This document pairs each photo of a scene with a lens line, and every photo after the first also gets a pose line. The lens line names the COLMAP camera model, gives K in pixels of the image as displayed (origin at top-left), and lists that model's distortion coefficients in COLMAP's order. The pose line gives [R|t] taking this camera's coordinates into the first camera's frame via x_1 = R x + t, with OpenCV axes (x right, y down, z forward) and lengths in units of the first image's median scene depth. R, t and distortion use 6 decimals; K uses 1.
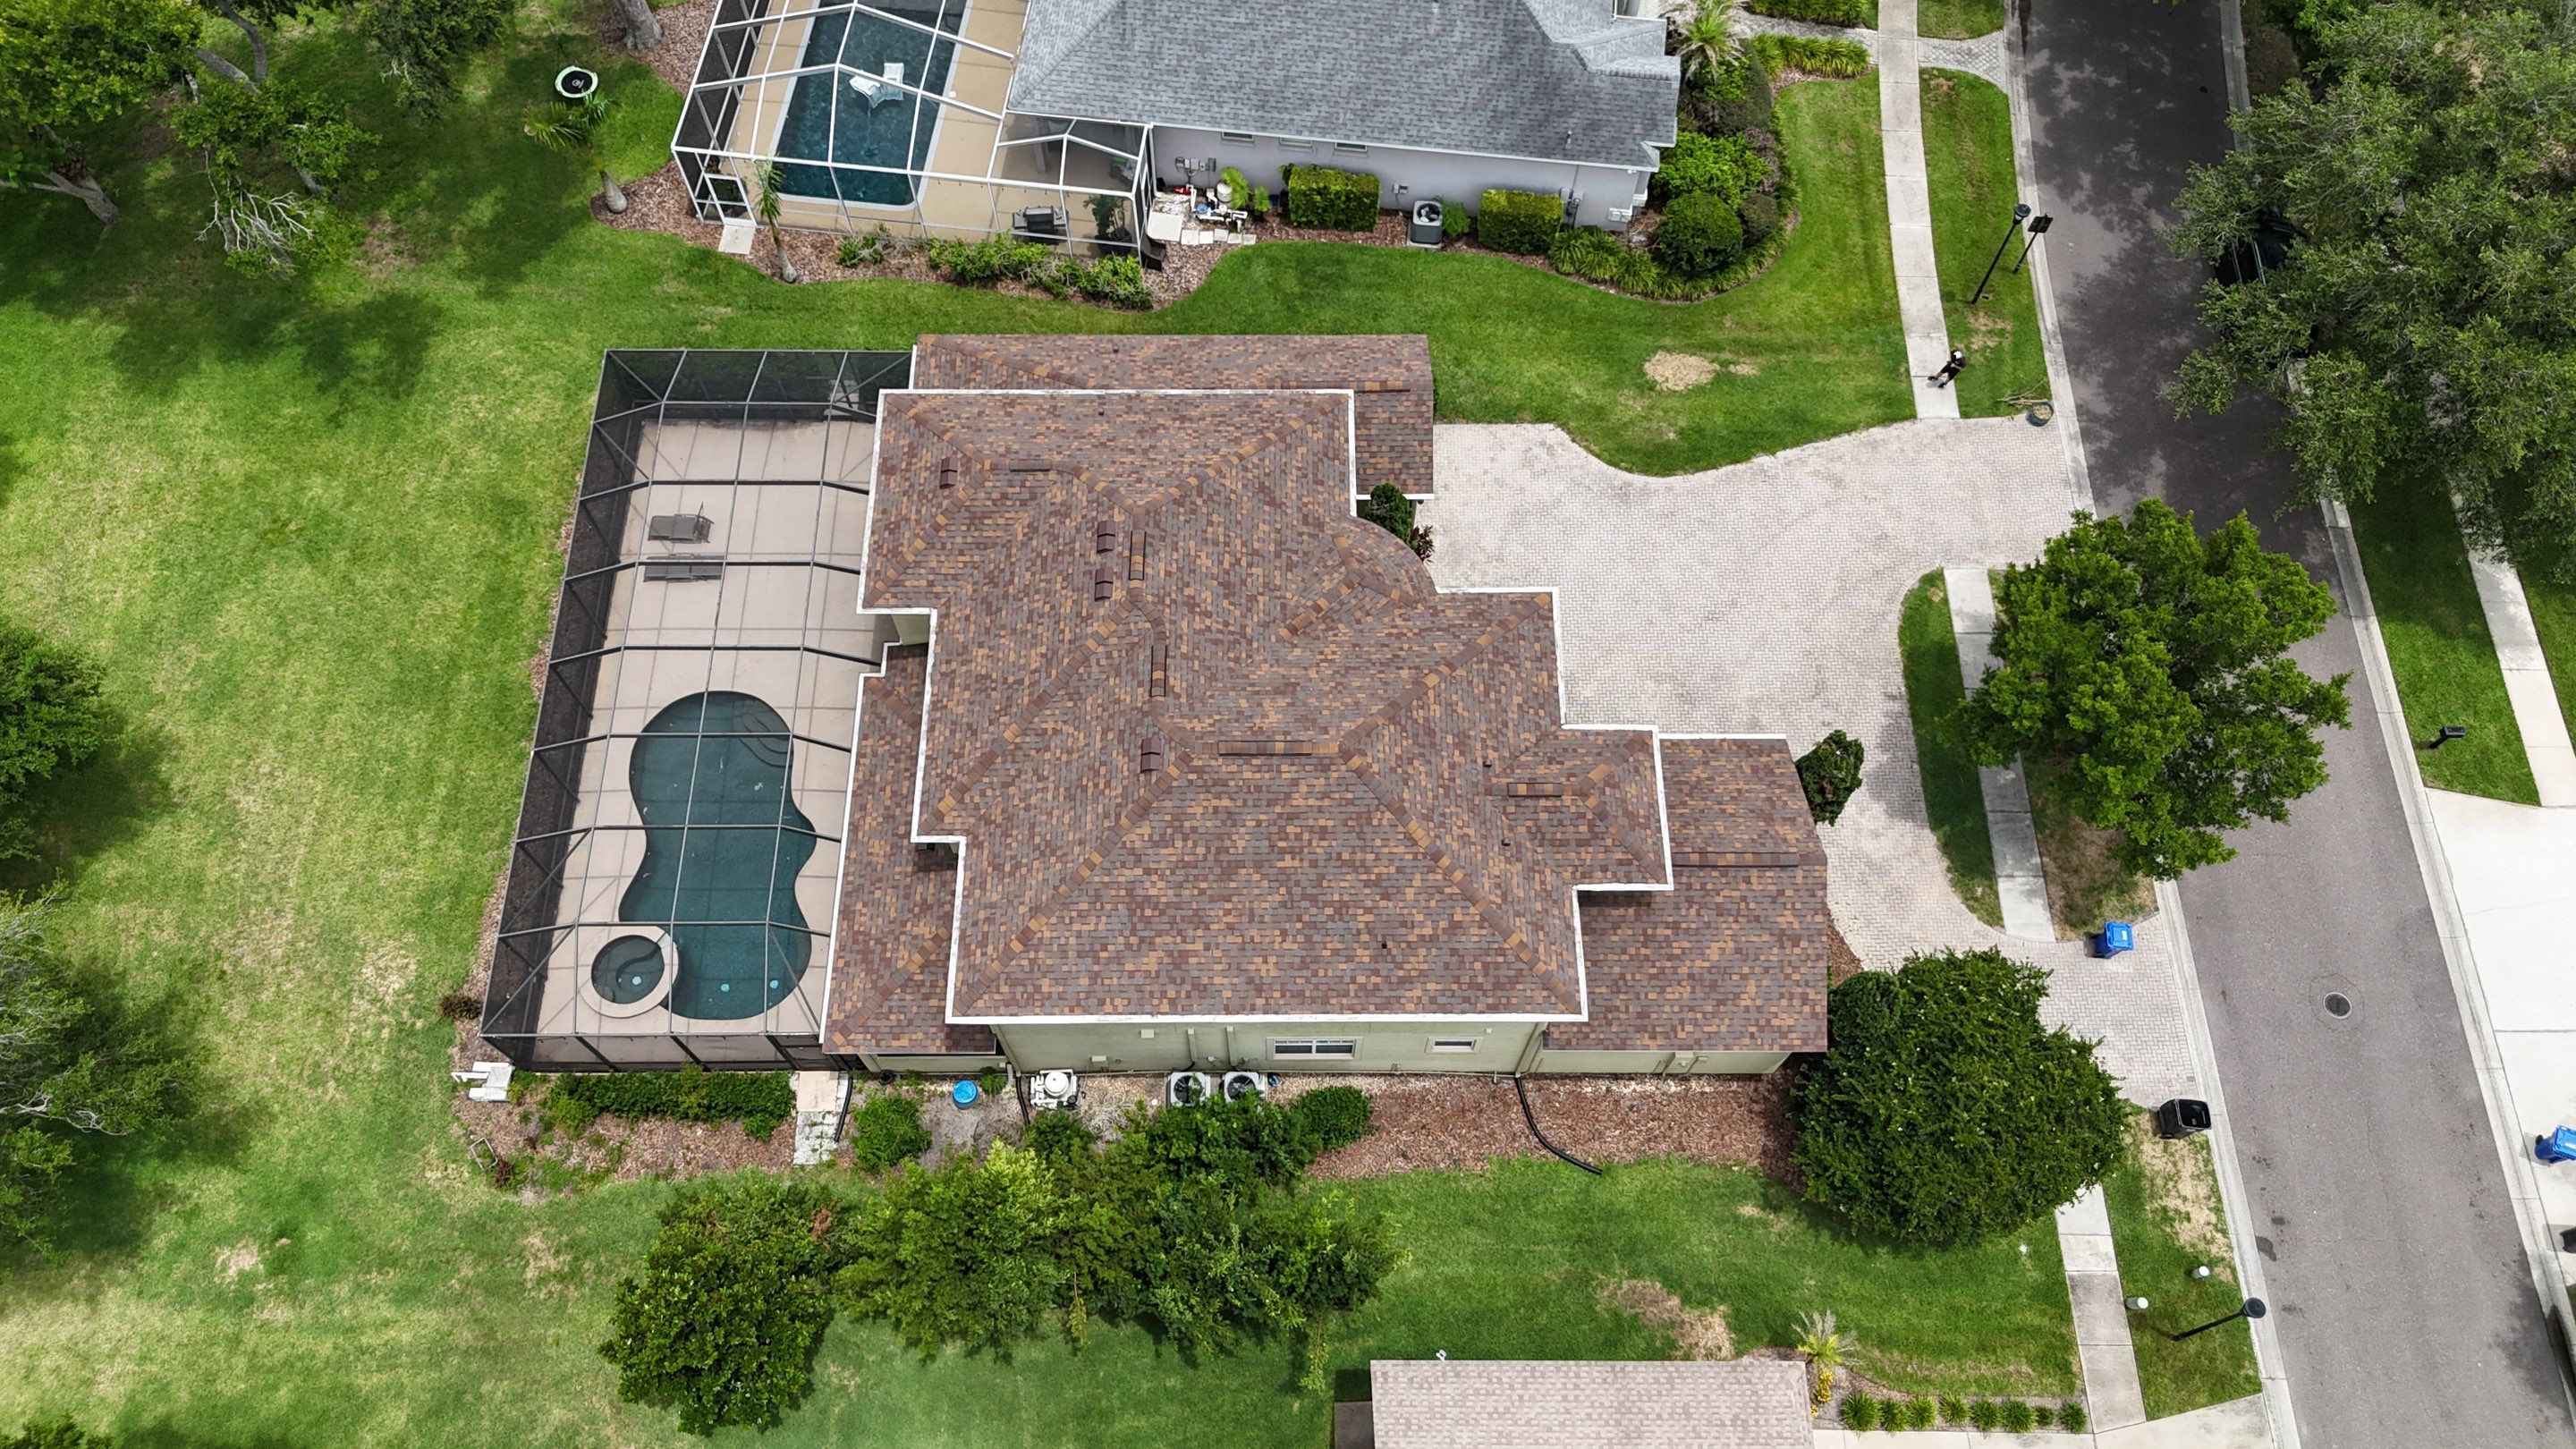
lens RADIAL K [[1909.3, 0, 1279.9], [0, 1909.3, 721.6], [0, 0, 1]] dist [0.099231, -0.087138]
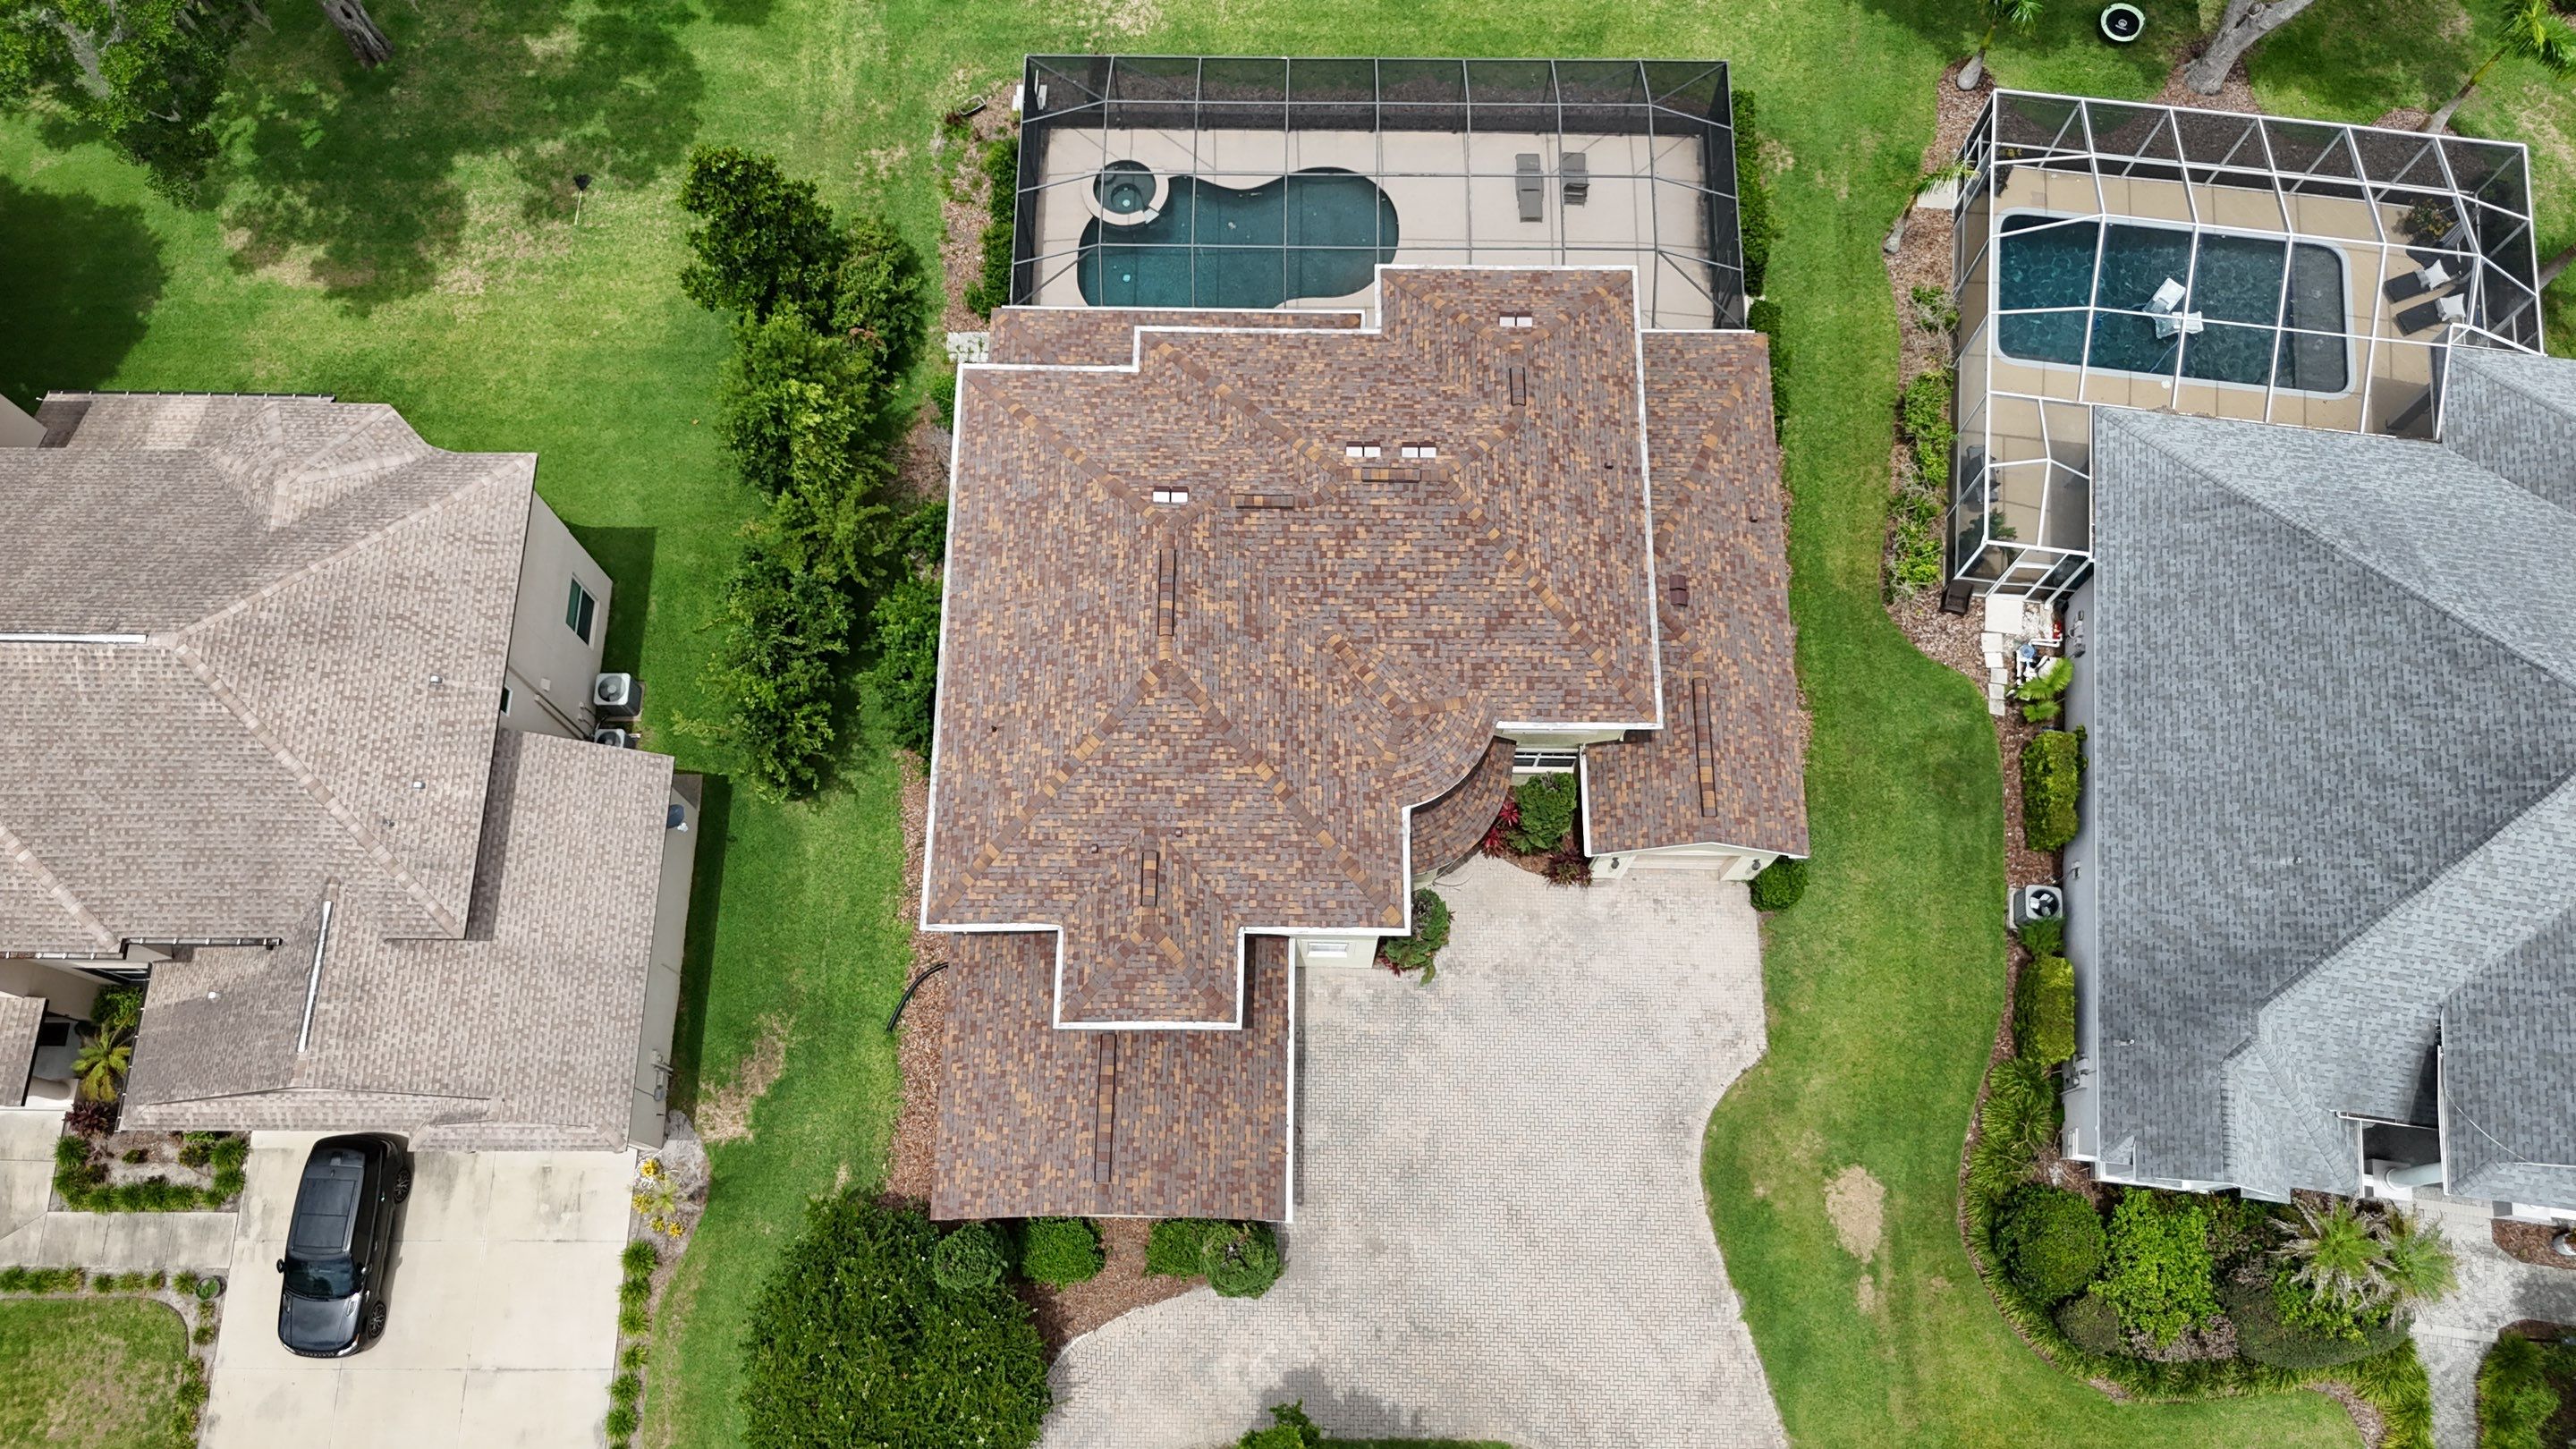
lens RADIAL K [[1905.2, 0, 1289.3], [0, 1905.2, 718.1], [0, 0, 1]] dist [0.092283, -0.079925]
pose [[-0.010094, 0.947108, -0.320756, 0.327967], [-0.904383, 0.128203, 0.407008, -0.387032], [0.426603, 0.294195, 0.855254, 0.165671]]
